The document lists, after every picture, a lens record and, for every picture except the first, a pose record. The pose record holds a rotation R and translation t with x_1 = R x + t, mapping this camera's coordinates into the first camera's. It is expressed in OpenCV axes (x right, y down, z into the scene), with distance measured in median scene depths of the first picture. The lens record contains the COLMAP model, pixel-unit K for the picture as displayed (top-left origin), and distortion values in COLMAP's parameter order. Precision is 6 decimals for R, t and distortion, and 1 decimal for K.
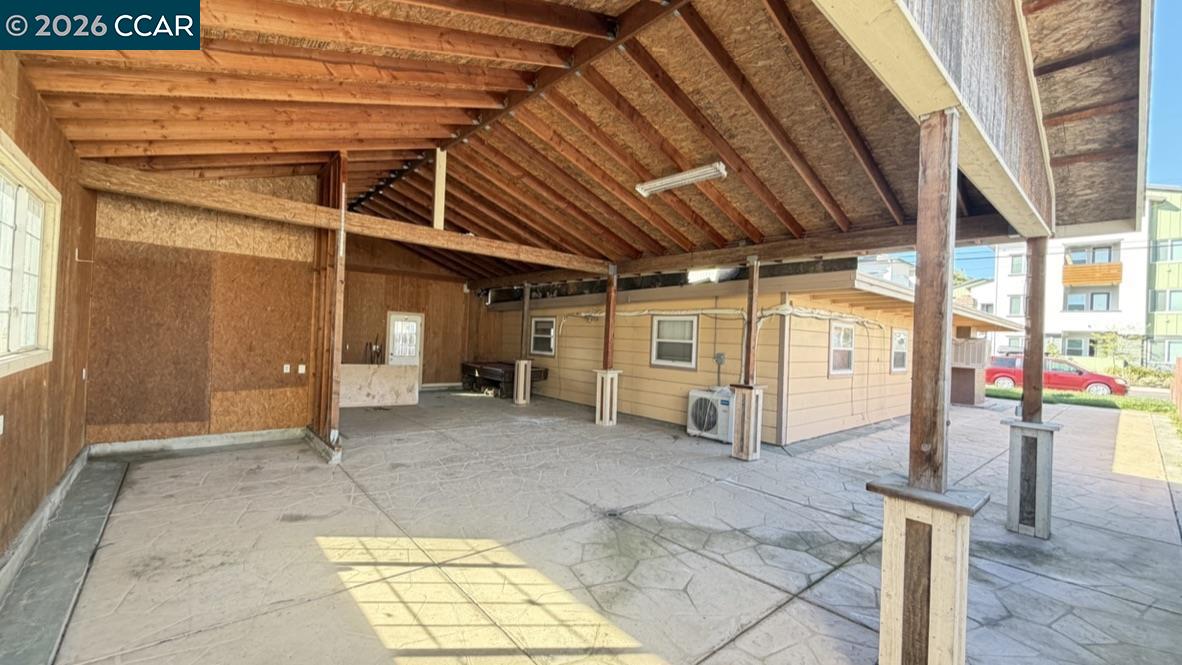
lens RADIAL K [[473.6, 0, 586.4], [0, 473.6, 336.7], [0, 0, 1]] dist [0.000055, 0.000313]
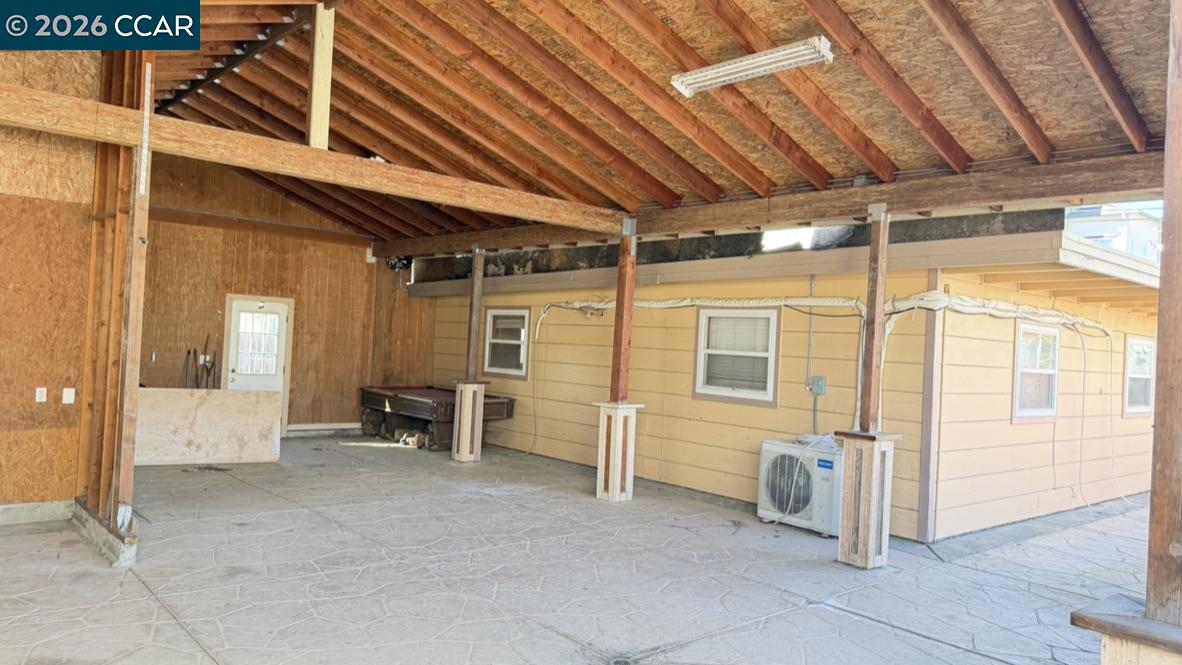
lens RADIAL K [[830.0, 0, 595.4], [0, 830.0, 332.2], [0, 0, 1]] dist [0.003970, -0.011197]
pose [[0.999798, 0.012554, 0.015675, 0.002006], [-0.012338, 0.999829, -0.013806, -0.000188], [-0.015845, 0.013610, 0.999782, 0.017130]]
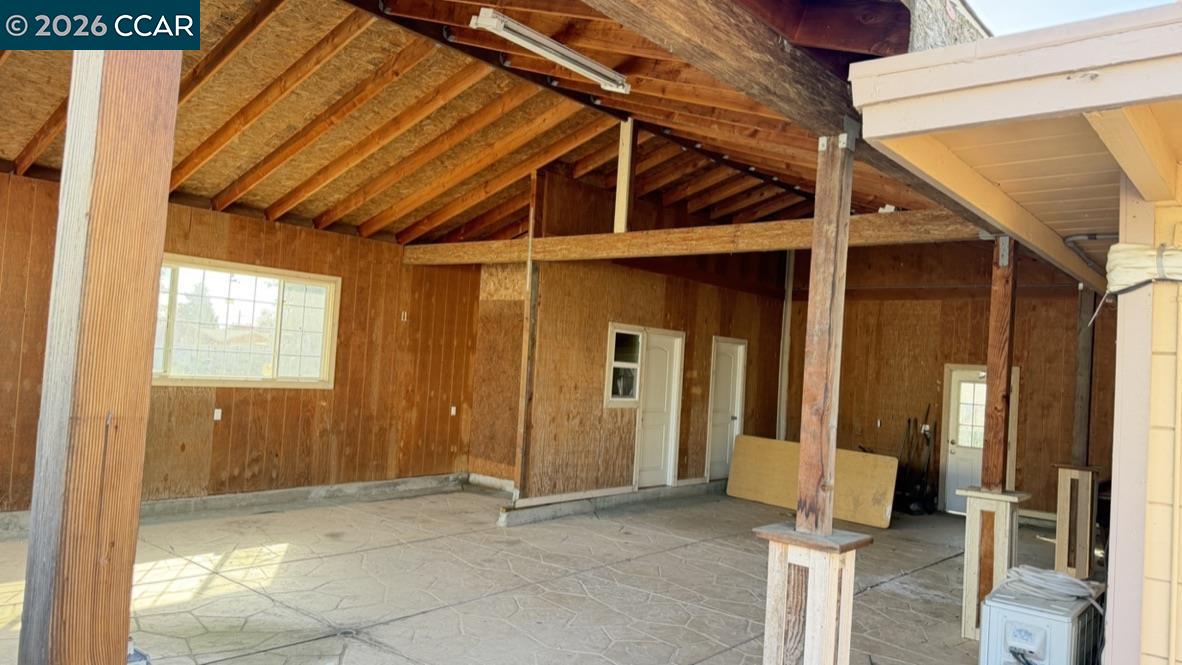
lens RADIAL K [[830.0, 0, 585.5], [0, 830.0, 333.5], [0, 0, 1]] dist [0.003970, -0.011197]
pose [[0.136347, -0.073156, -0.987956, 0.897808], [-0.056203, 0.995092, -0.081441, 0.025715], [0.989066, 0.066630, 0.131566, 0.808206]]
